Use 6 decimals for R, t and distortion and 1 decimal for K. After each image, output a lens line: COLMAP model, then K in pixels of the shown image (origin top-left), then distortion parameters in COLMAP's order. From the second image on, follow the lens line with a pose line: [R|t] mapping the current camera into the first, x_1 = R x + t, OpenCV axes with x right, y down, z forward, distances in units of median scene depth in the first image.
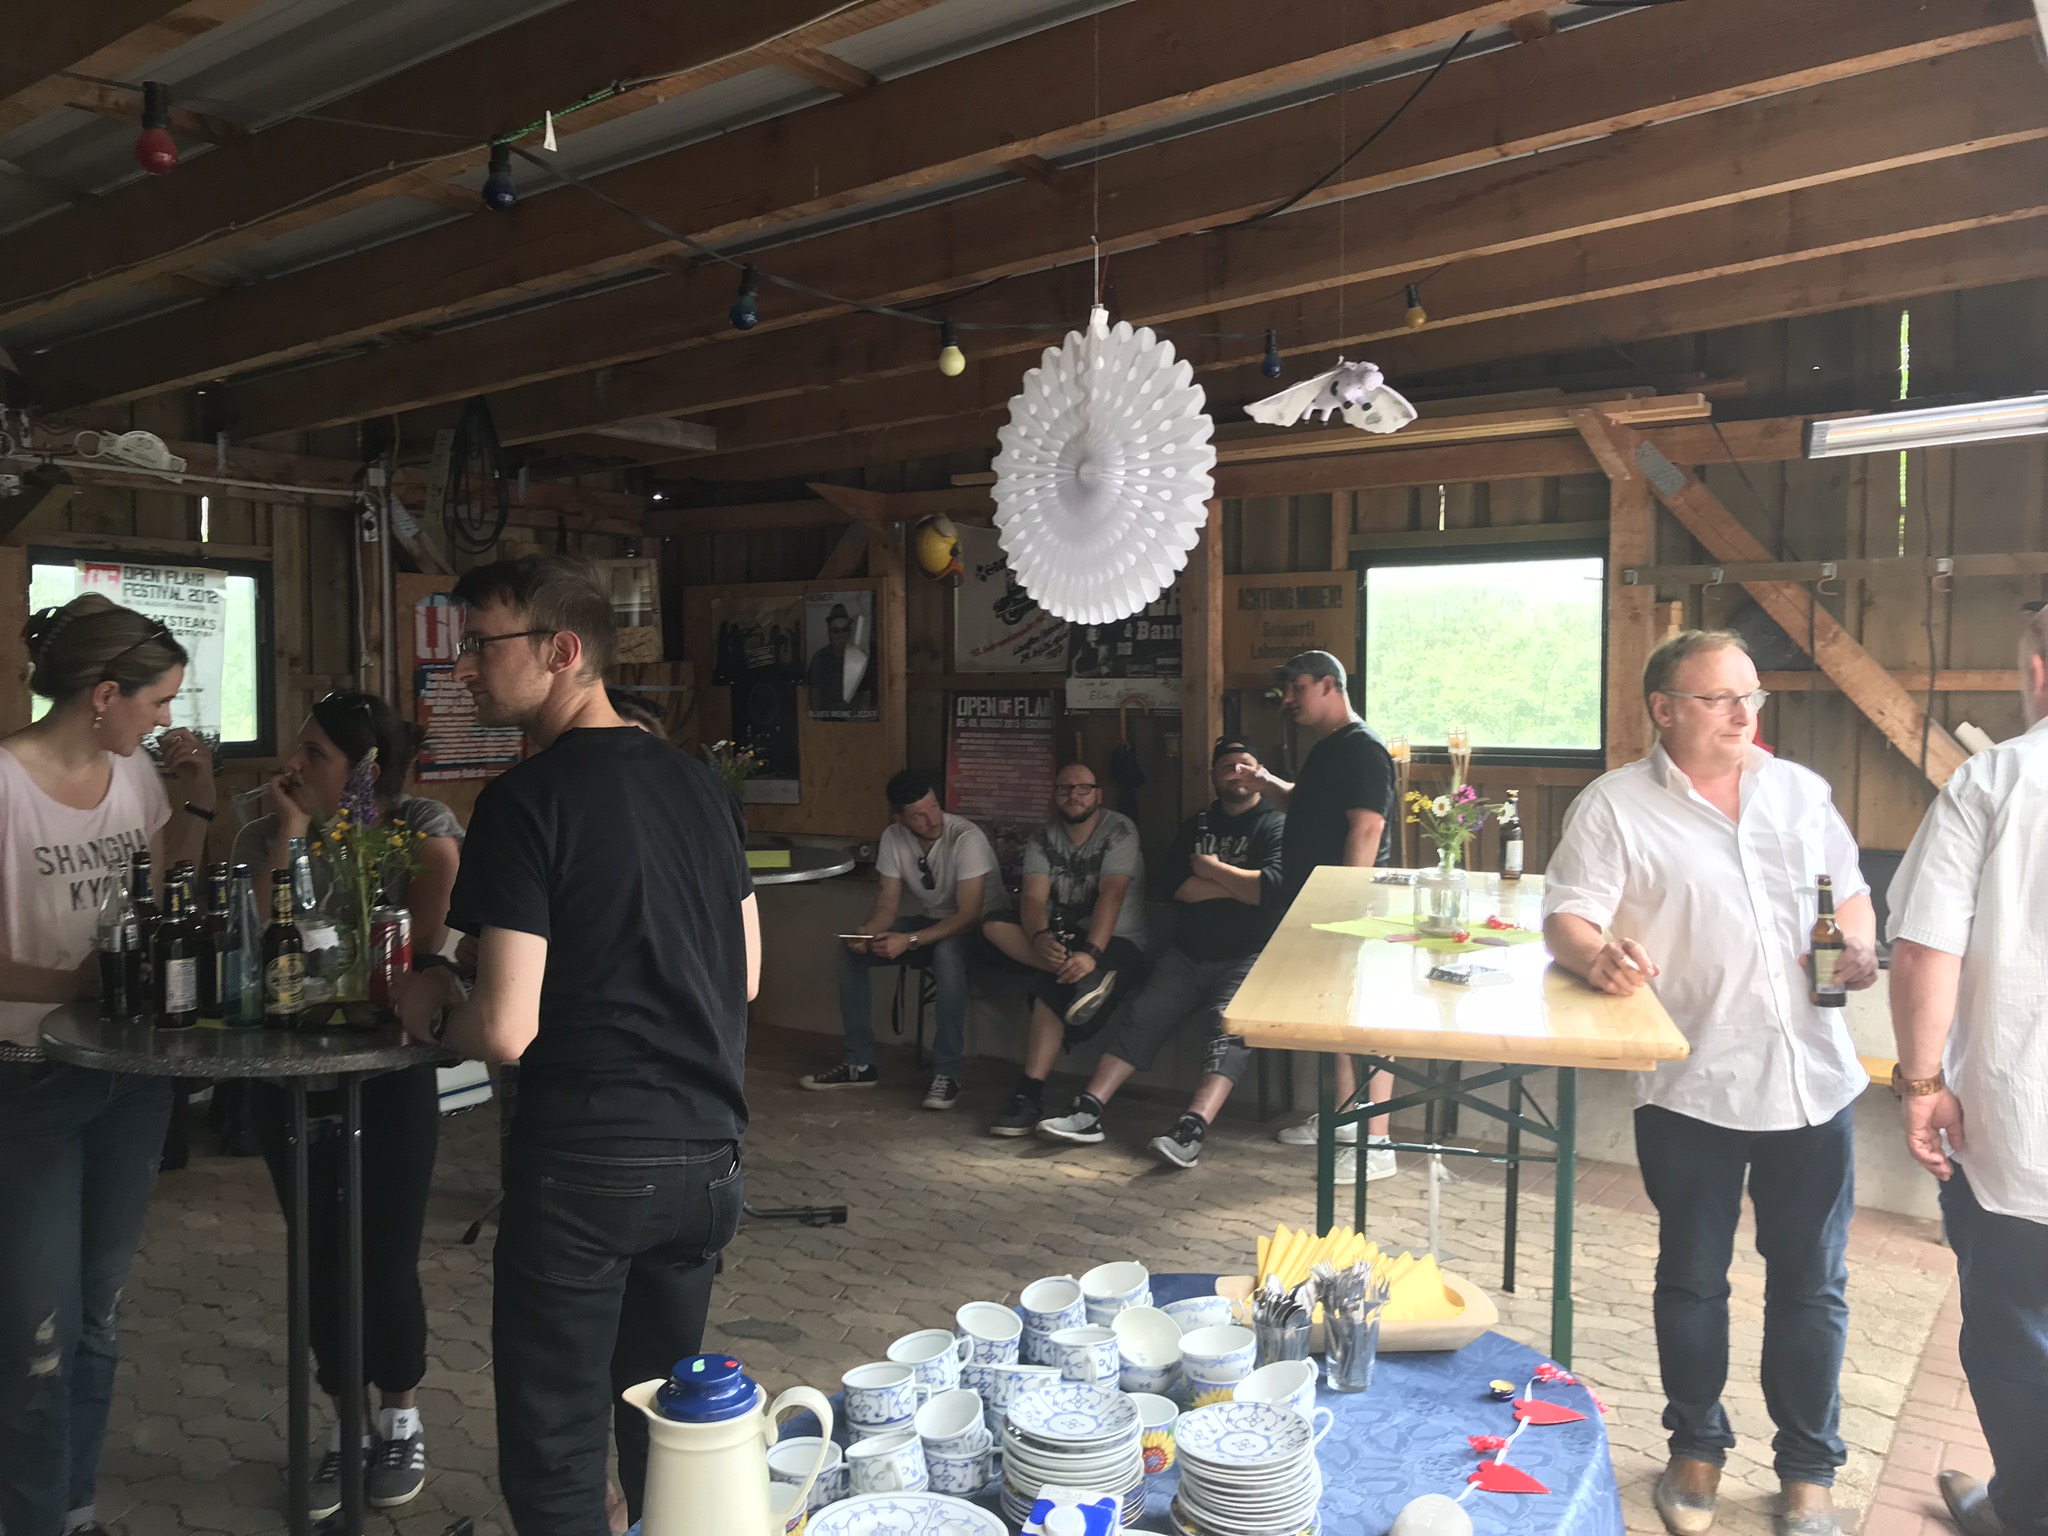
lens RADIAL K [[1701.9, 0, 1024.0], [0, 1701.9, 768.0], [0, 0, 1]] dist [0.005734, 0.007422]
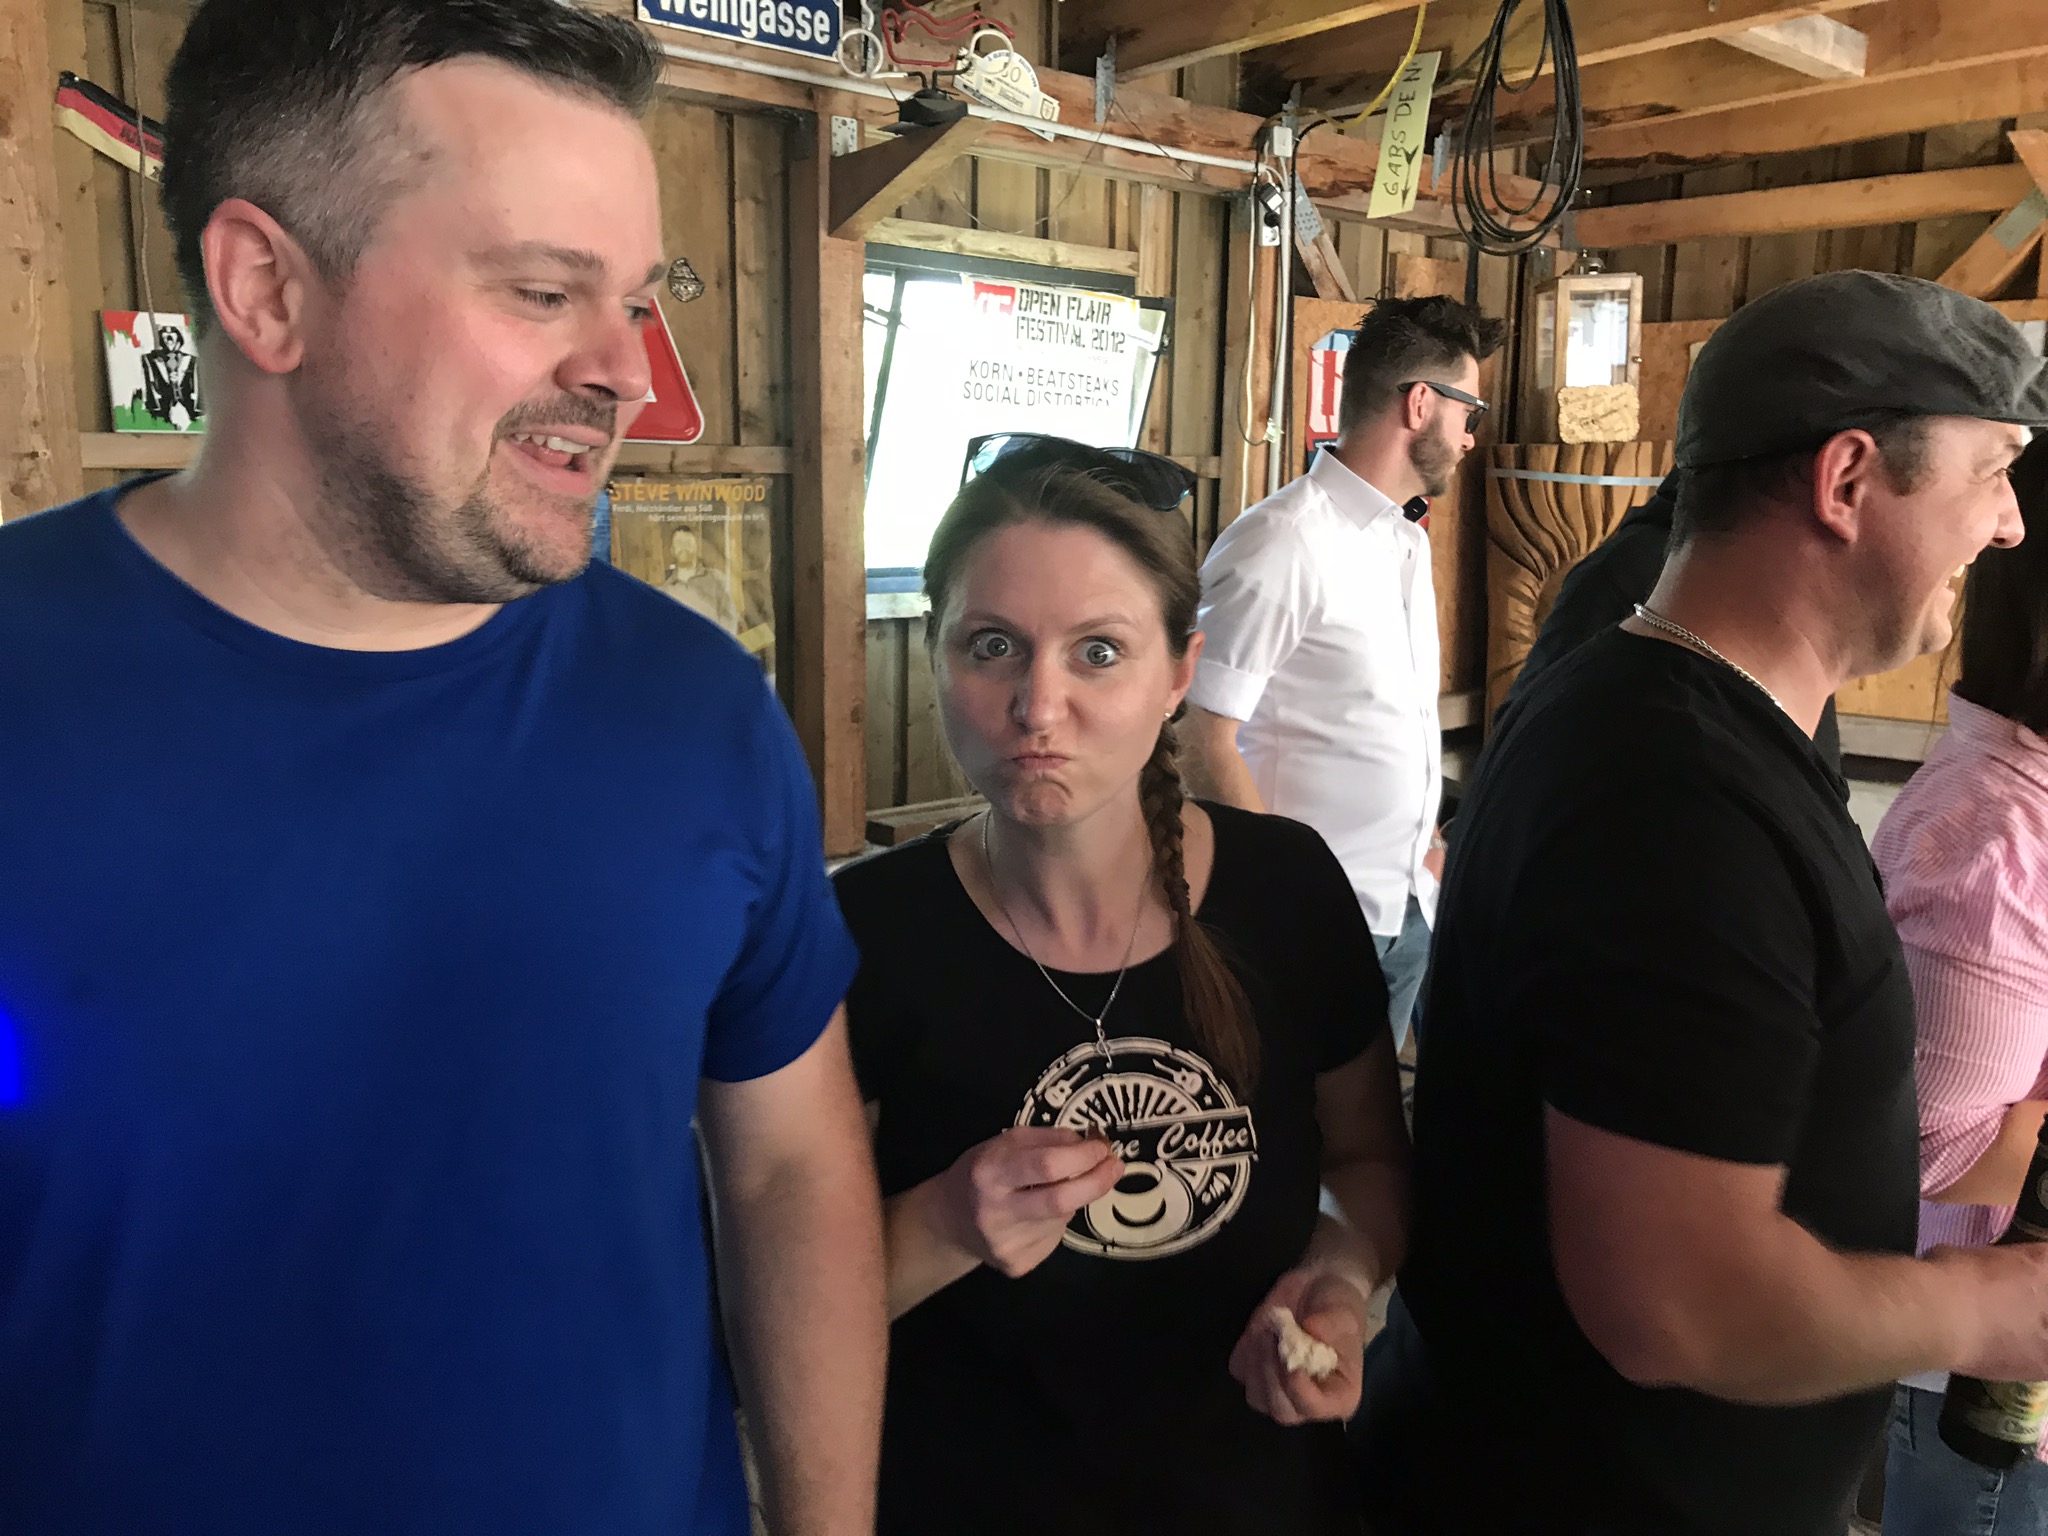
lens RADIAL K [[1705.3, 0, 1036.0], [0, 1705.3, 775.2], [0, 0, 1]] dist [-0.008100, 0.075775]
pose [[0.981614, 0.047685, -0.184823, -0.335190], [-0.022100, 0.990172, 0.138095, -0.021645], [0.189591, -0.131472, 0.973021, 0.325346]]
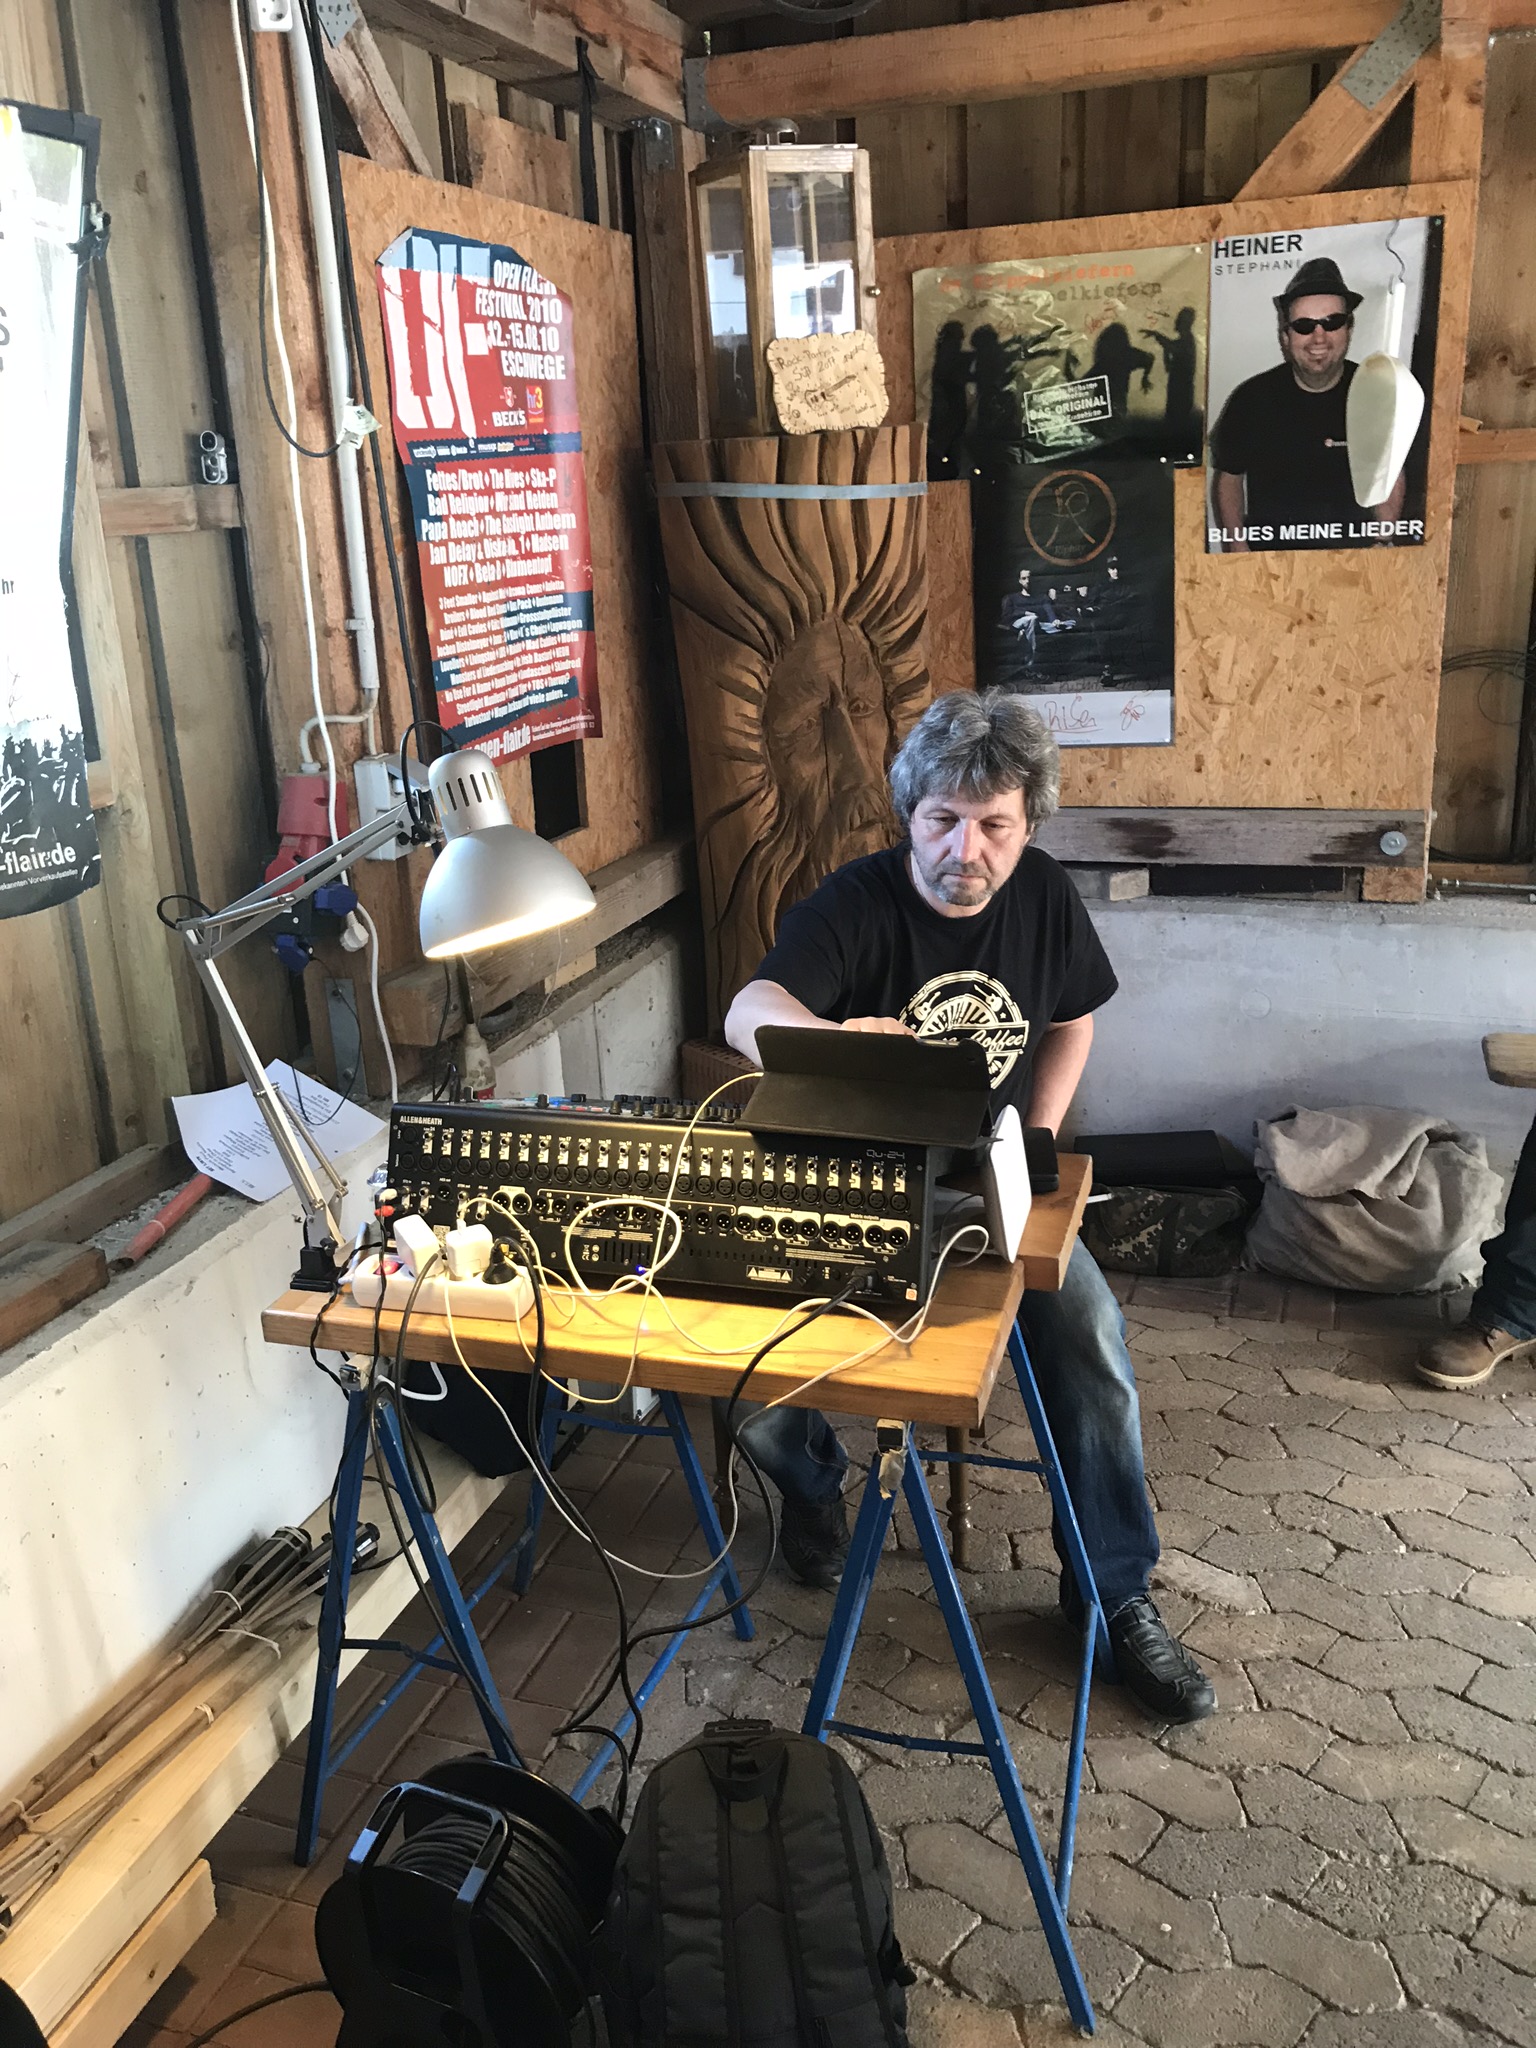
lens RADIAL K [[1705.3, 0, 734.8], [0, 1705.3, 971.6], [0, 0, 1]] dist [-0.008100, 0.075775]
pose [[0.961171, -0.115527, 0.250608, -0.393451], [0.054601, 0.969813, 0.237658, -0.036237], [-0.270499, -0.214747, 0.938464, 0.637994]]
